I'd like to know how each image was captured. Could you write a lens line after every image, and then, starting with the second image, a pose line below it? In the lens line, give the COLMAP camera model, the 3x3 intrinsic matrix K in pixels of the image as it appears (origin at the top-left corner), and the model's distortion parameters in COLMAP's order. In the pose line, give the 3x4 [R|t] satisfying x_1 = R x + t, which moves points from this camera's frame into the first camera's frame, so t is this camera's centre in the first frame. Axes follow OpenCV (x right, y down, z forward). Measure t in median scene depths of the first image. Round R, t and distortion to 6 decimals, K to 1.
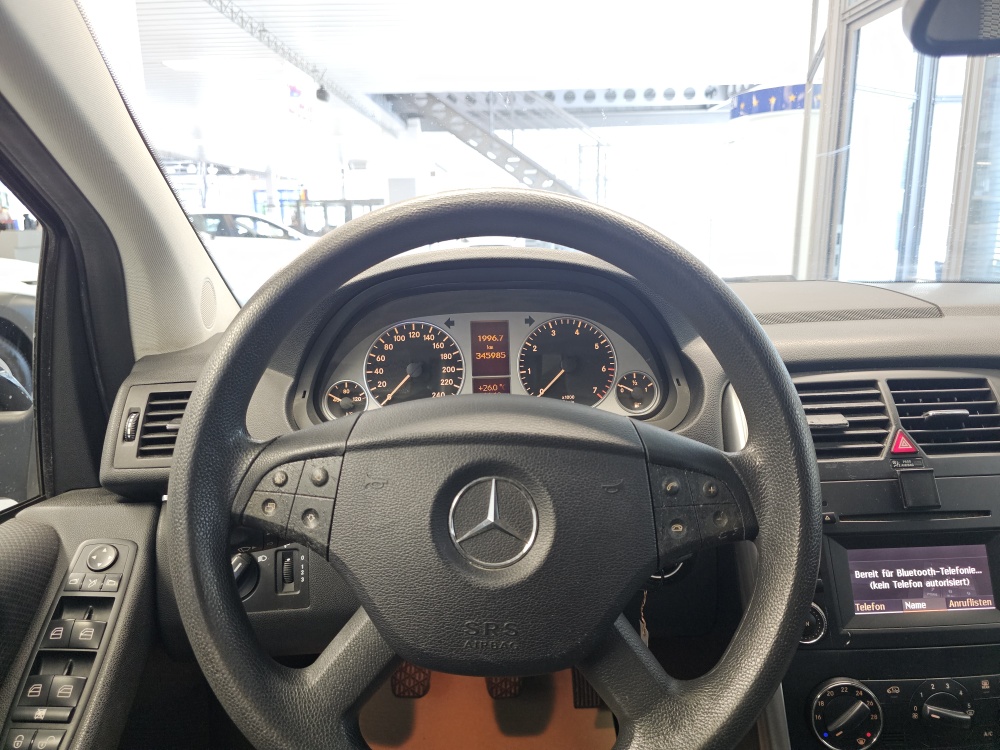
lens RADIAL K [[692.8, 0, 500.3], [0, 692.8, 355.4], [0, 0, 1]] dist [0.047842, -0.066970]
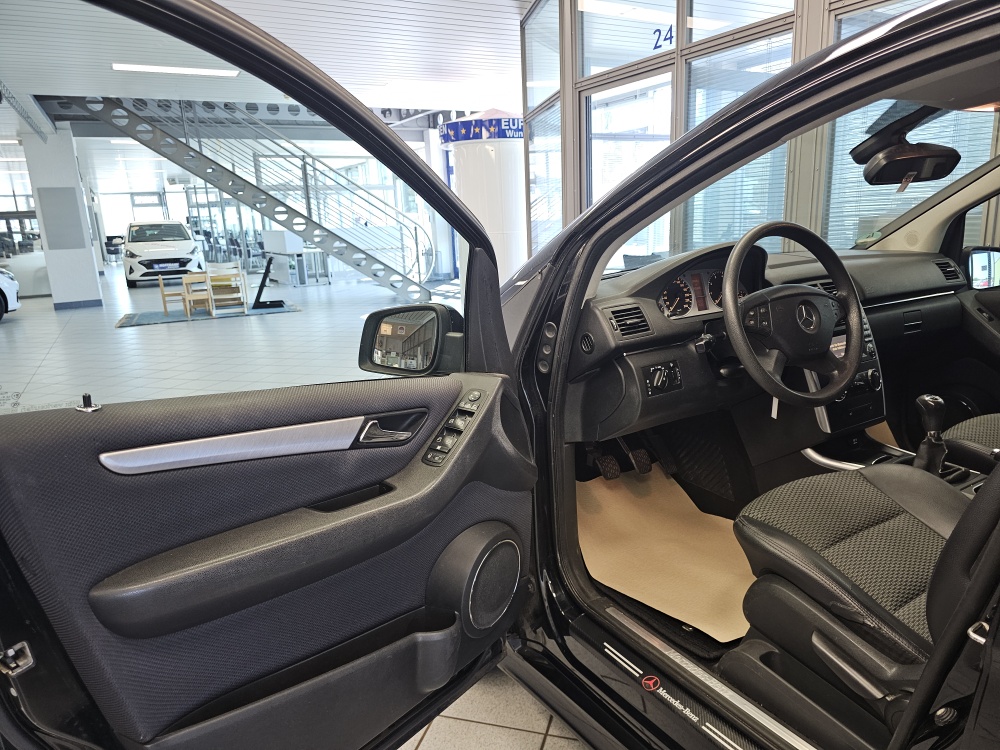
lens RADIAL K [[672.2, 0, 497.3], [0, 672.2, 374.4], [0, 0, 1]] dist [0.048933, -0.054550]
pose [[0.869085, -0.131488, 0.476866, -1.936964], [0.120018, 0.991269, 0.054594, 0.093578], [-0.479881, 0.009785, 0.877279, -0.776746]]
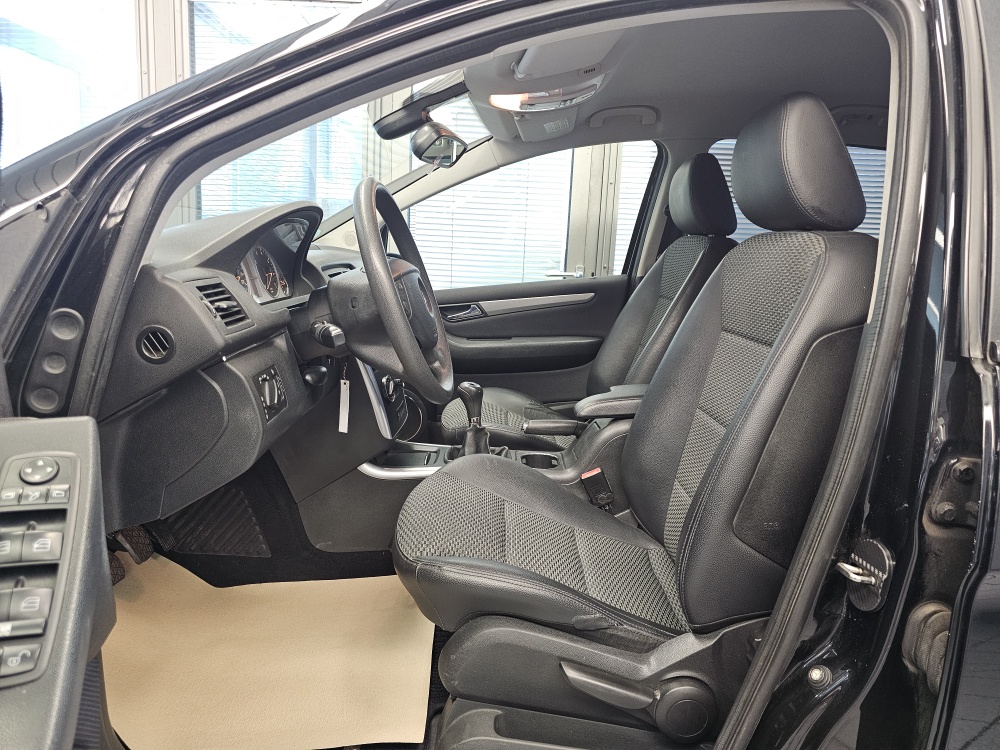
lens RADIAL K [[667.2, 0, 504.9], [0, 667.2, 368.6], [0, 0, 1]] dist [0.073402, -0.097153]
pose [[0.024253, -0.148413, 0.988628, -1.806314], [0.141298, 0.979500, 0.143577, 0.106643], [-0.989670, 0.136209, 0.044727, 0.379612]]
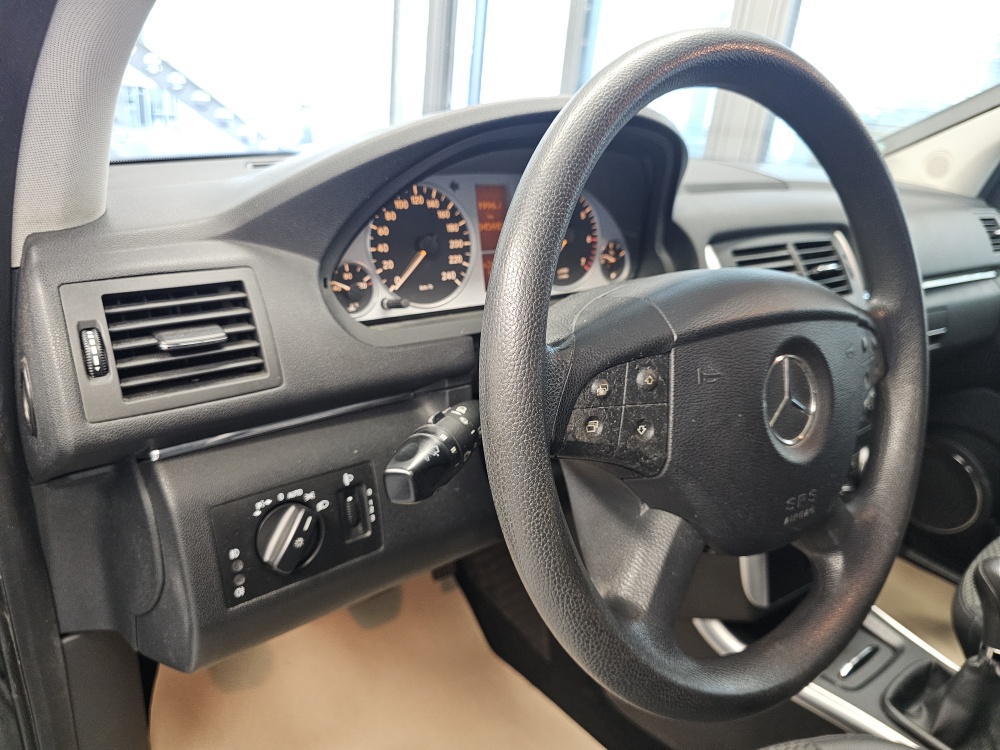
lens RADIAL K [[707.6, 0, 486.4], [0, 707.6, 372.1], [0, 0, 1]] dist [0.065425, -0.070960]
pose [[0.801935, -0.129251, 0.583262, -0.613051], [0.003537, 0.977325, 0.211713, -0.010323], [-0.597401, -0.167717, 0.784209, 0.310547]]
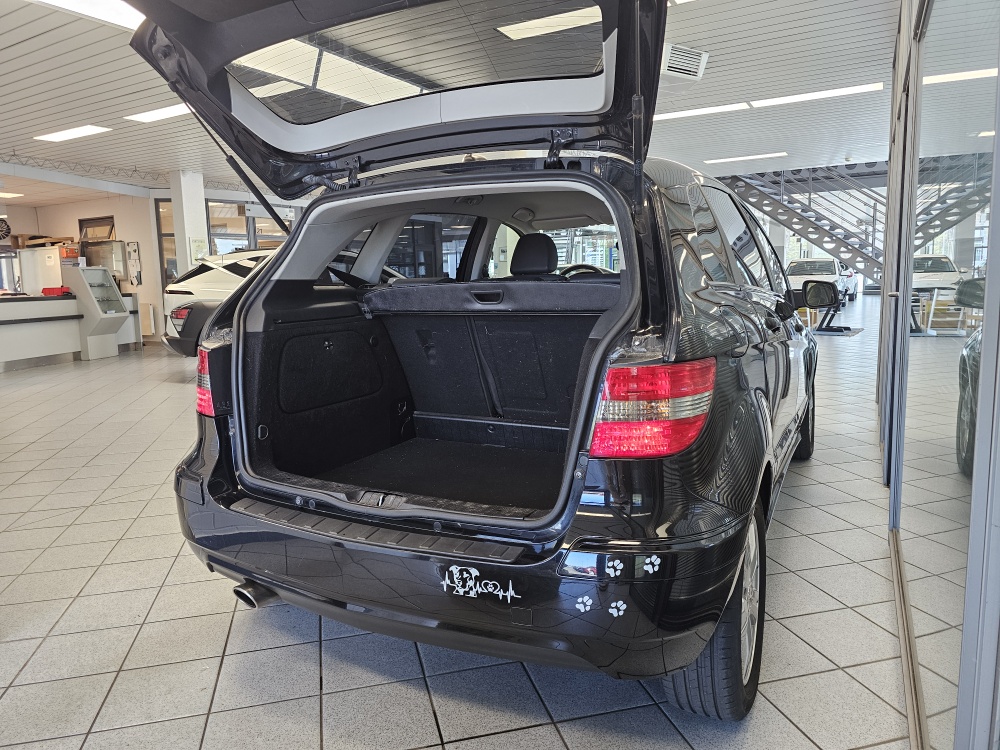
lens RADIAL K [[675.8, 0, 495.7], [0, 675.8, 369.0], [0, 0, 1]] dist [0.043373, -0.046162]
pose [[0.864596, 0.062181, -0.498605, 2.573308], [-0.085090, 0.996100, -0.023324, 1.036728], [0.495211, 0.062593, 0.866515, -5.260004]]
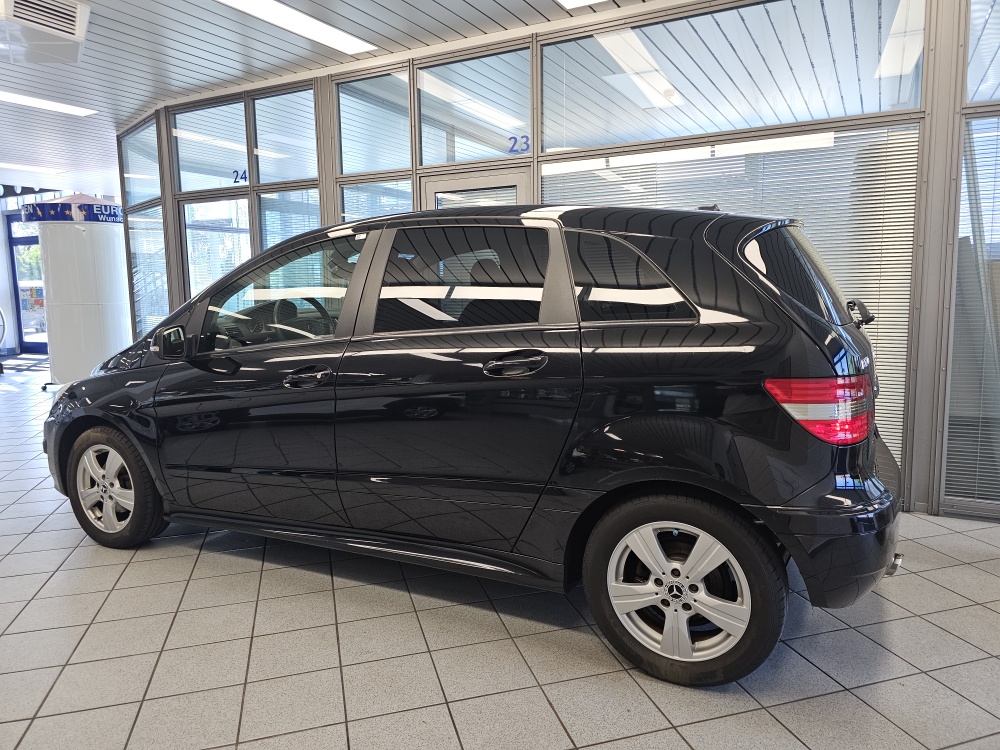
lens RADIAL K [[672.2, 0, 497.3], [0, 672.2, 374.4], [0, 0, 1]] dist [0.048933, -0.054550]
pose [[0.455981, -0.112127, 0.882898, -4.120846], [0.179133, 0.983293, 0.032362, 0.562929], [-0.871775, 0.143399, 0.468449, -3.092422]]
